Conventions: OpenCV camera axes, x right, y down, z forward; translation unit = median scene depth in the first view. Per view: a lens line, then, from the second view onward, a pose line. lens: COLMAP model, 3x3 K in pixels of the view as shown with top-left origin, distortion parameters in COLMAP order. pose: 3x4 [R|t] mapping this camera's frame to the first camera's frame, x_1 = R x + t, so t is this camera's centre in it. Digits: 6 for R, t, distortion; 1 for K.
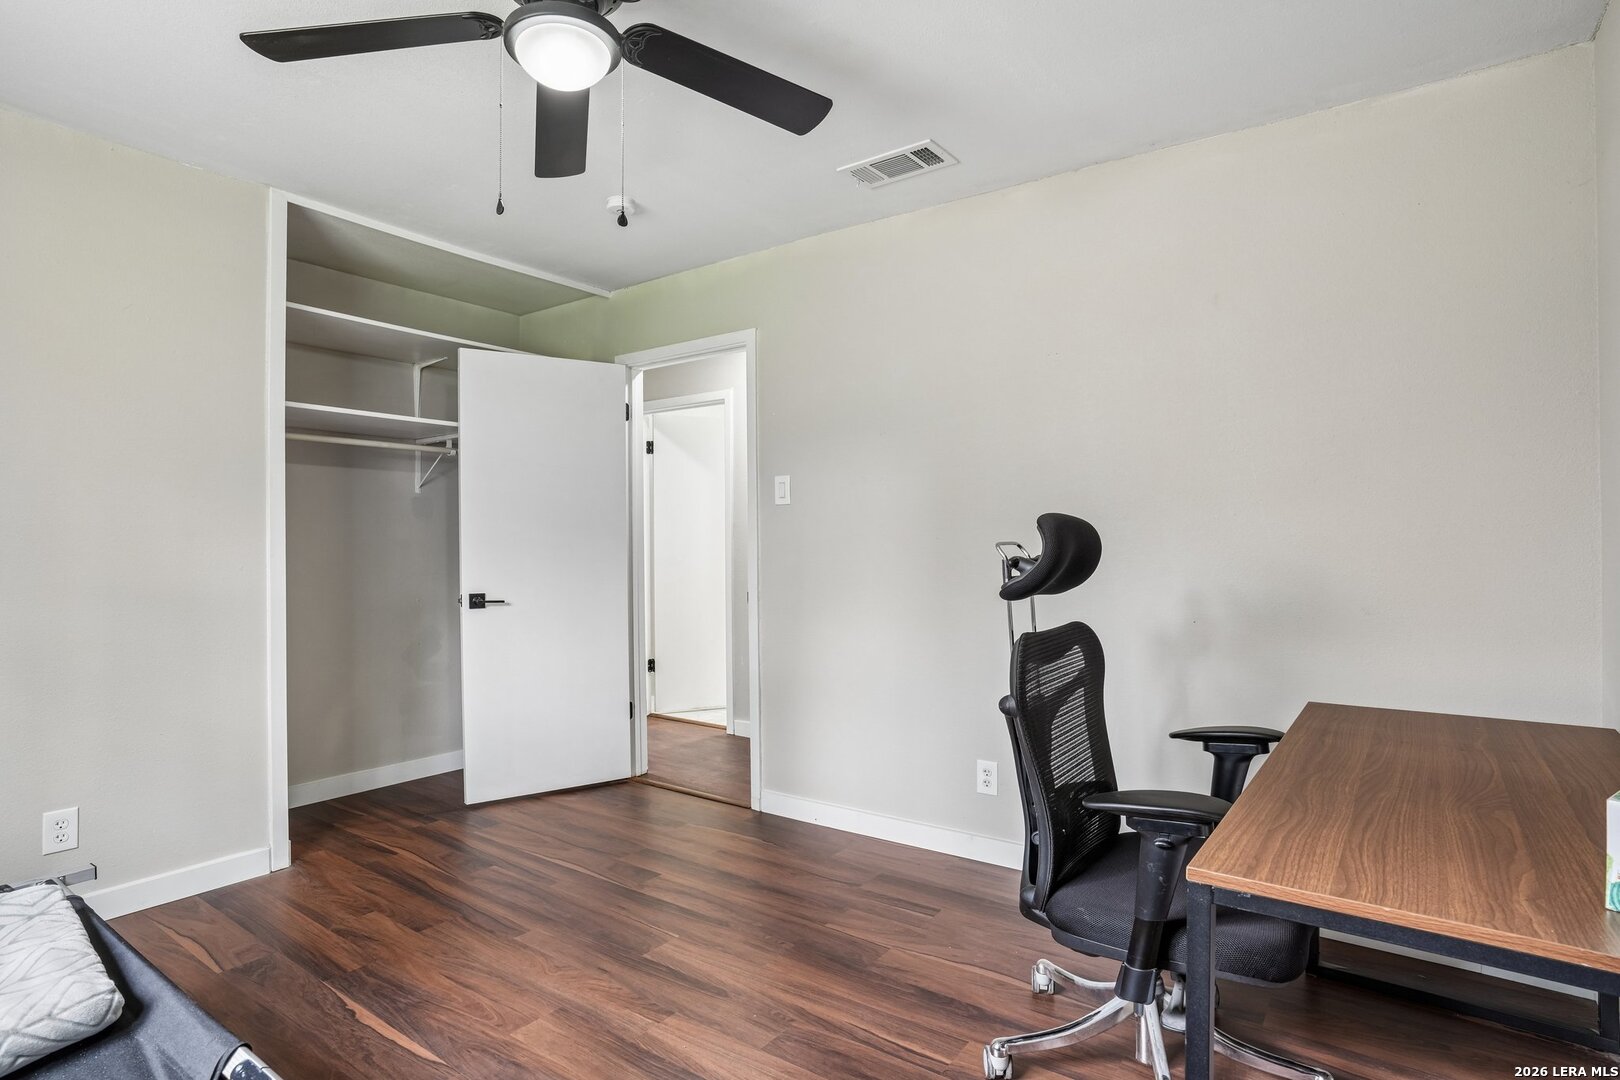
lens RADIAL K [[788.2, 0, 811.4], [0, 788.2, 539.2], [0, 0, 1]] dist [-0.024123, 0.002708]
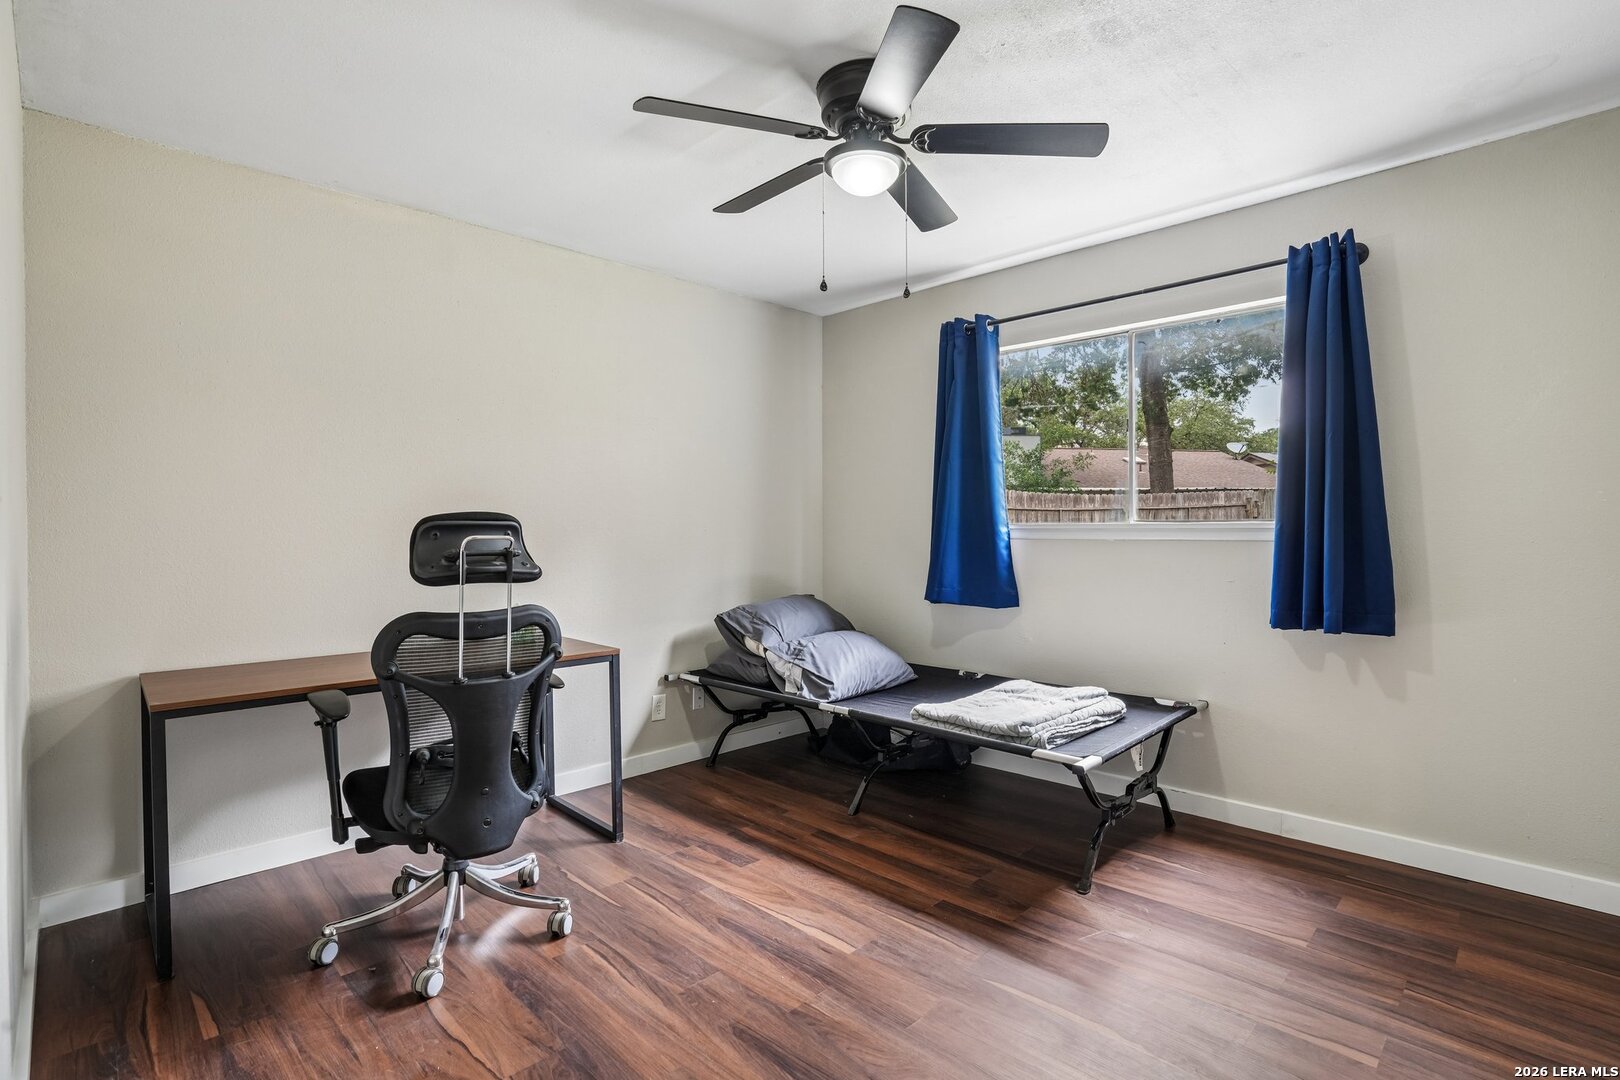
lens RADIAL K [[759.5, 0, 809.6], [0, 759.5, 539.6], [0, 0, 1]] dist [-0.050635, 0.011028]
pose [[-0.984119, 0.000750, 0.177507, -0.380486], [0.002856, 0.999929, 0.011608, -0.012043], [-0.177486, 0.011931, -0.984051, 1.982372]]
